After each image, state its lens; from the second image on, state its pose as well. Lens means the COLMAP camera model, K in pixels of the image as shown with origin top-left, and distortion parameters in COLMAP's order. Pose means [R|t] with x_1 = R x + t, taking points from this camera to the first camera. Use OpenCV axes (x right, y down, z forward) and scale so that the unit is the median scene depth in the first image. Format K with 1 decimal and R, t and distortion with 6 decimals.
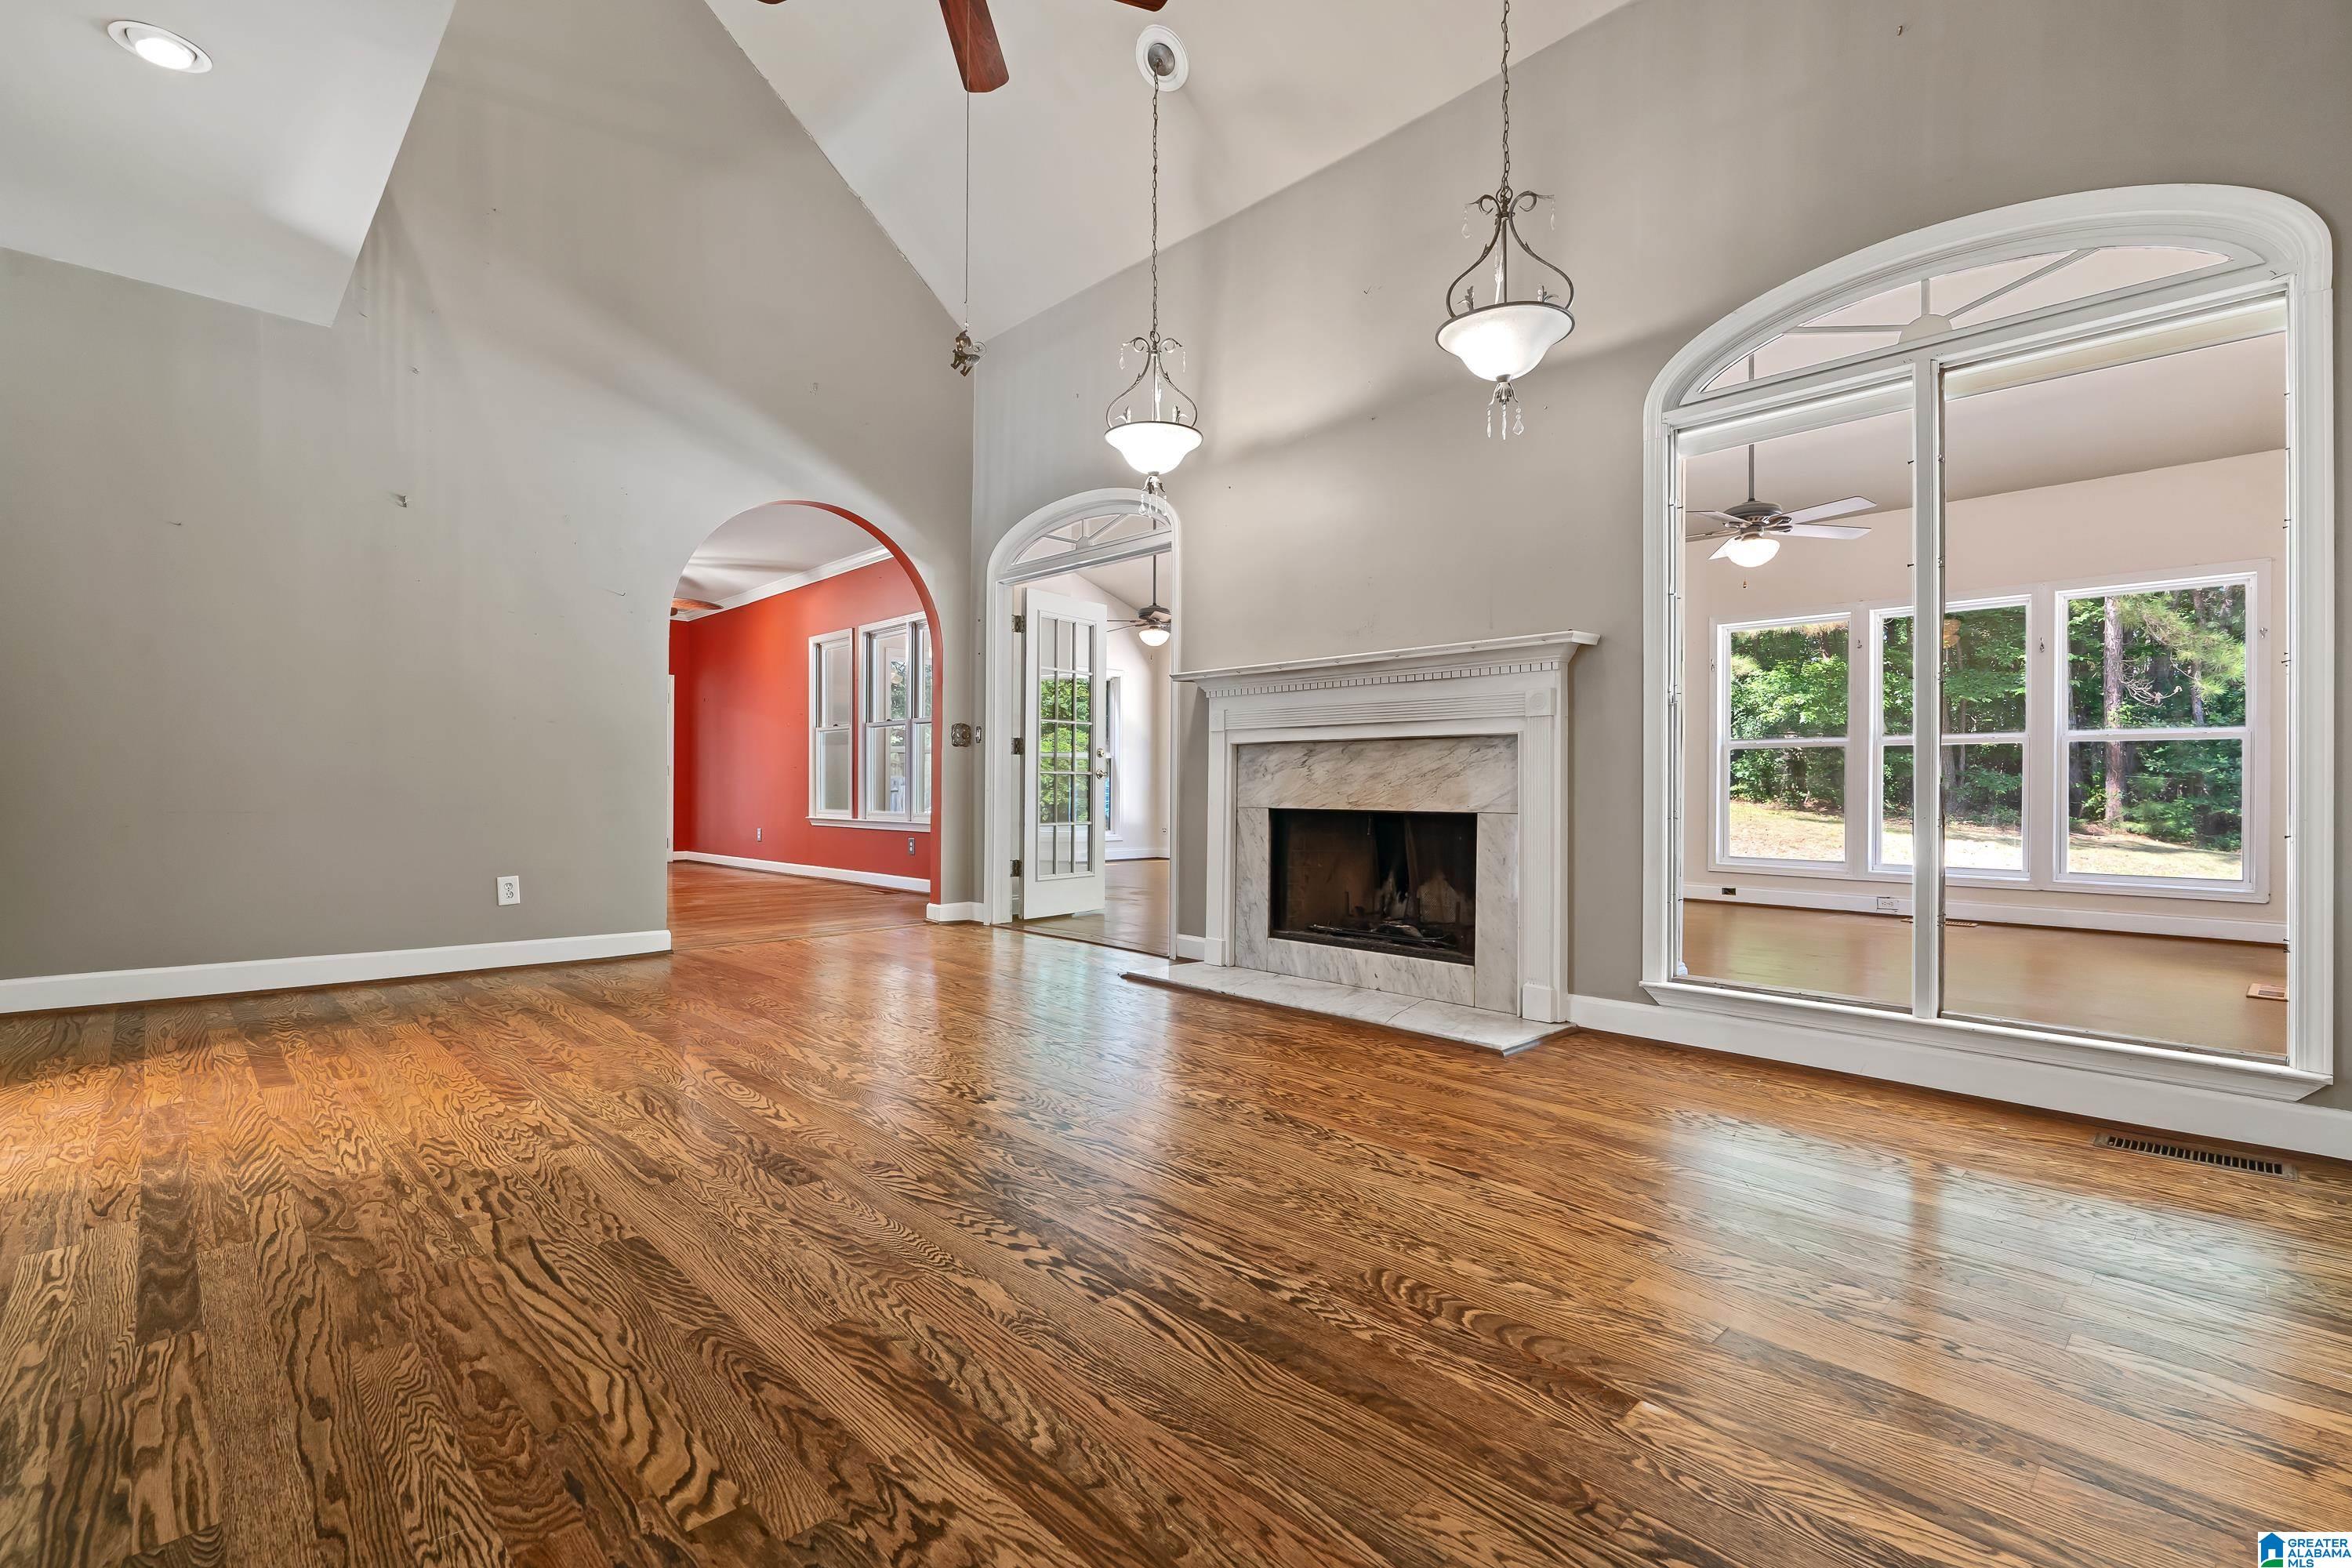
lens RADIAL K [[1080.3, 0, 1183.8], [0, 1080.3, 779.0], [0, 0, 1]] dist [-0.006875, 0.001768]
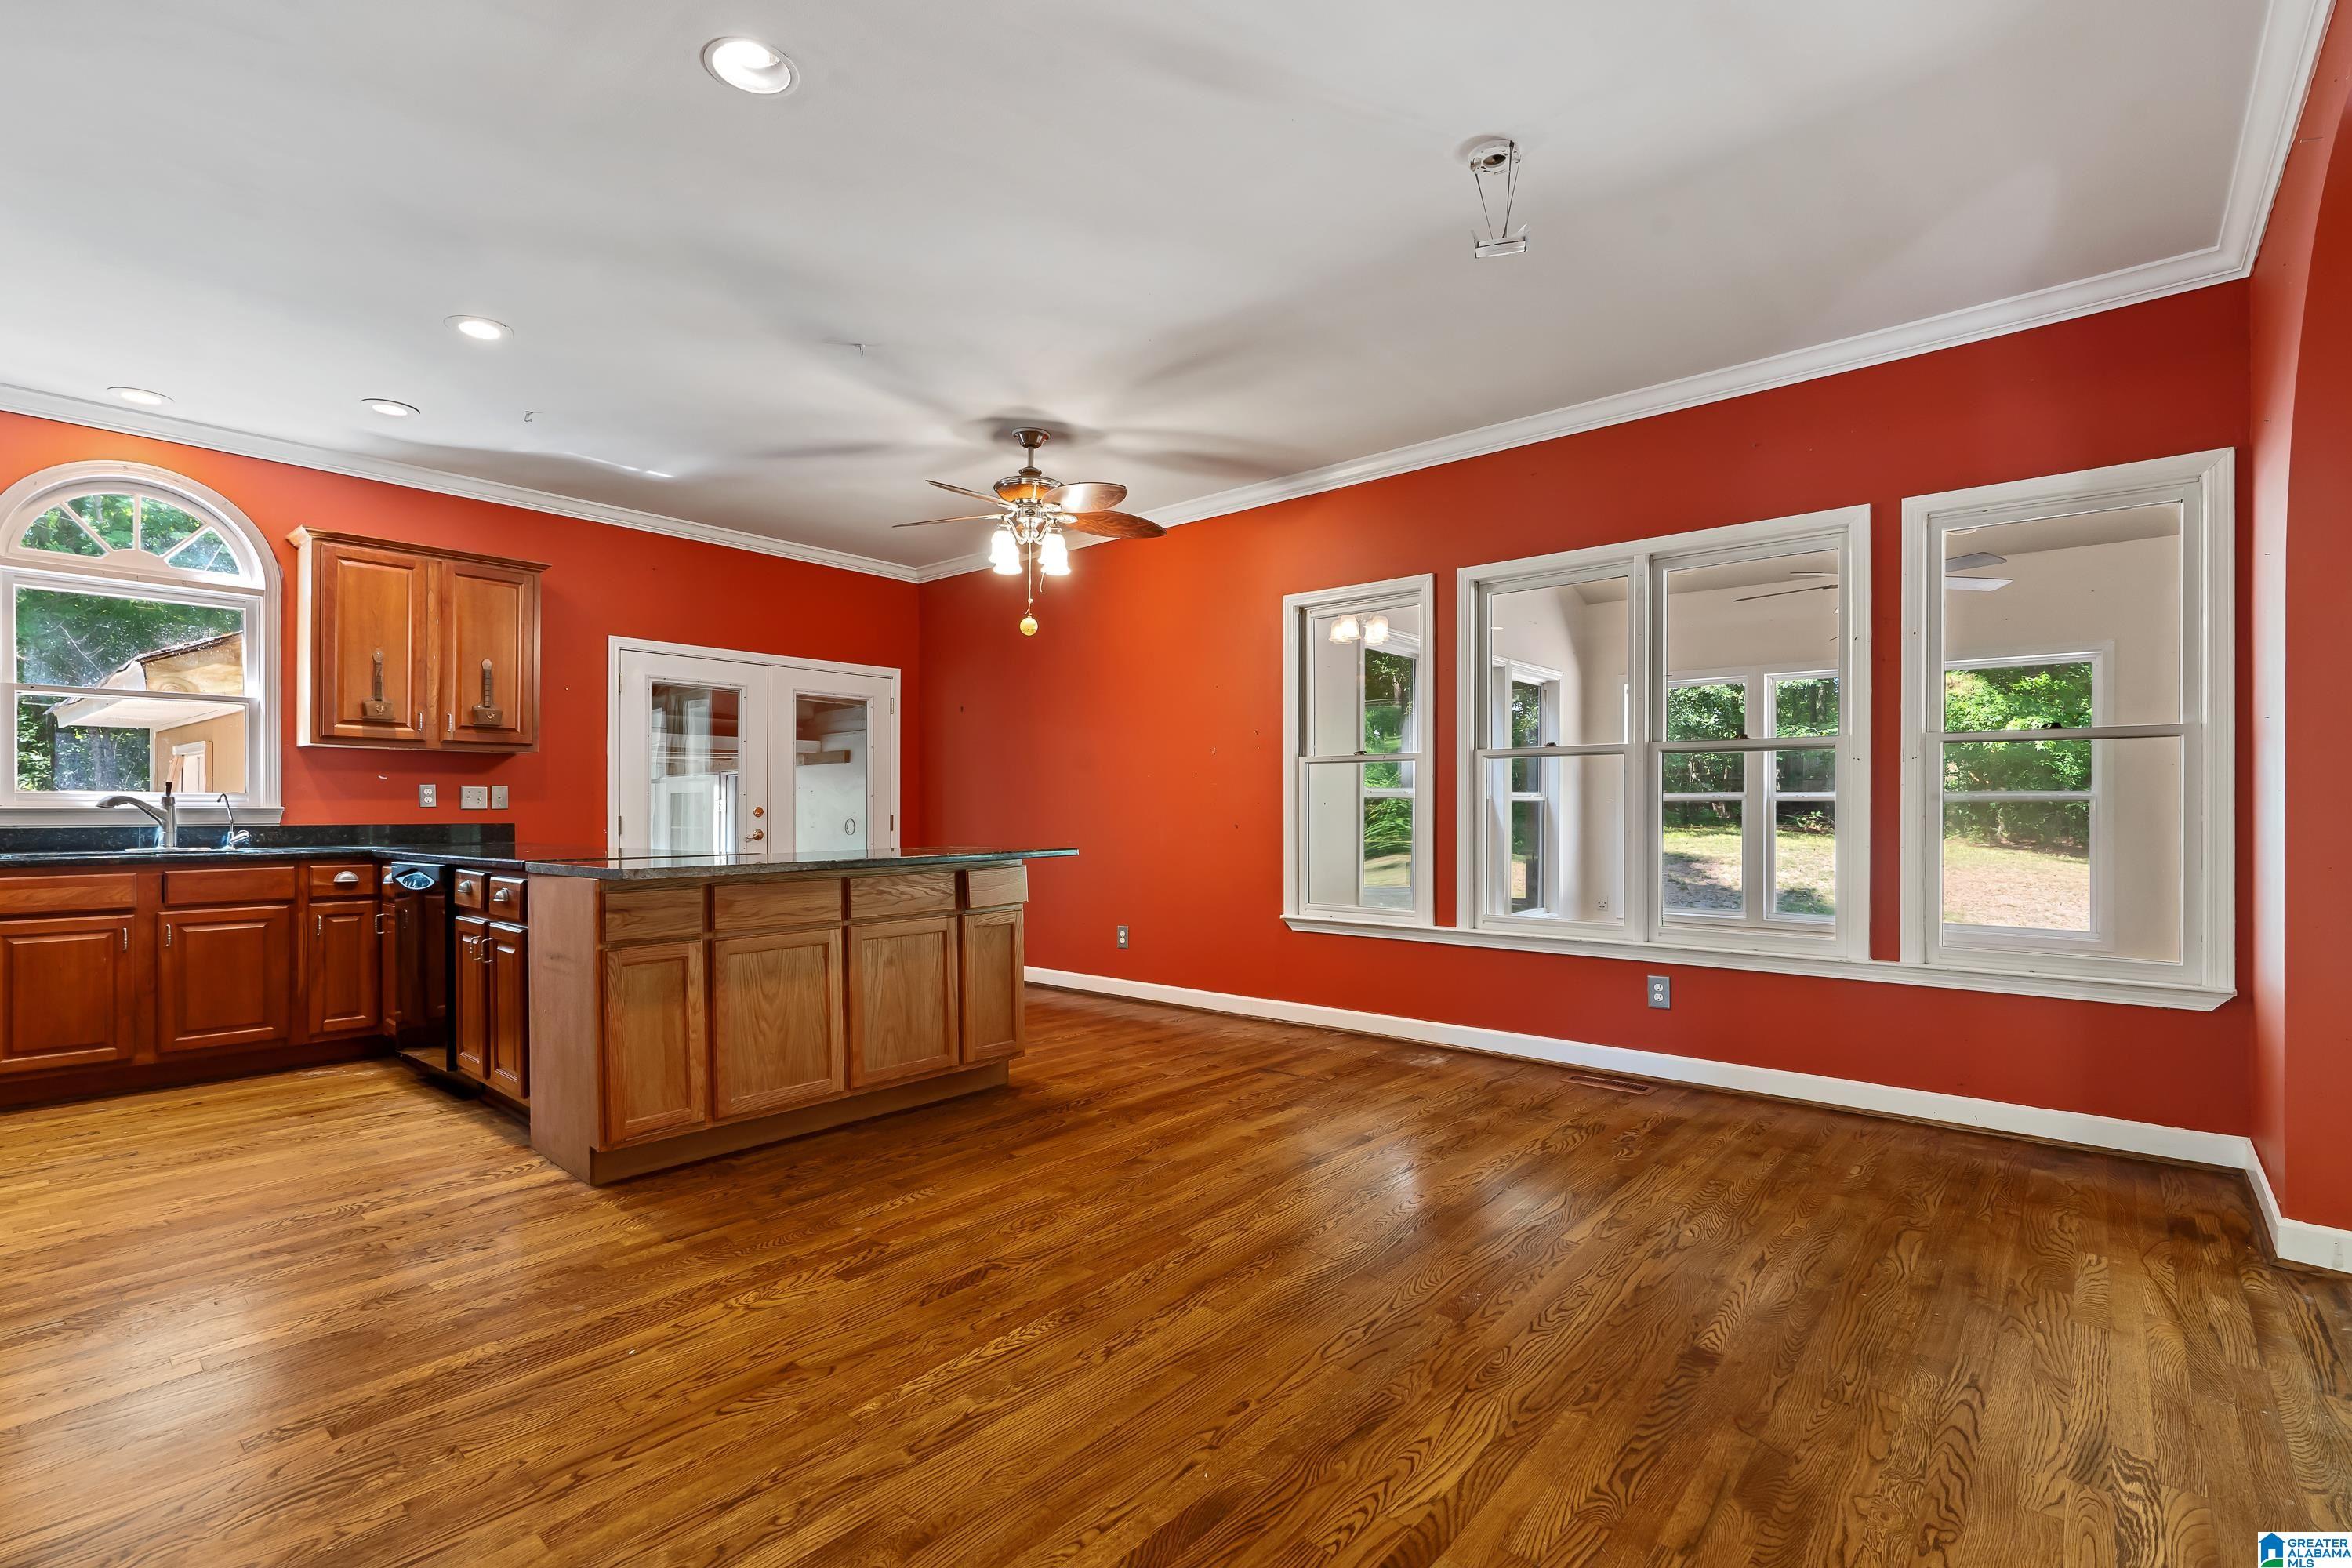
lens RADIAL K [[1080.3, 0, 1170.2], [0, 1080.3, 806.2], [0, 0, 1]] dist [-0.006875, 0.001768]
pose [[0.995642, -0.001816, 0.093240, -1.843769], [0.001450, 0.999991, 0.003991, -0.097992], [-0.093247, -0.003838, 0.995636, 1.798965]]
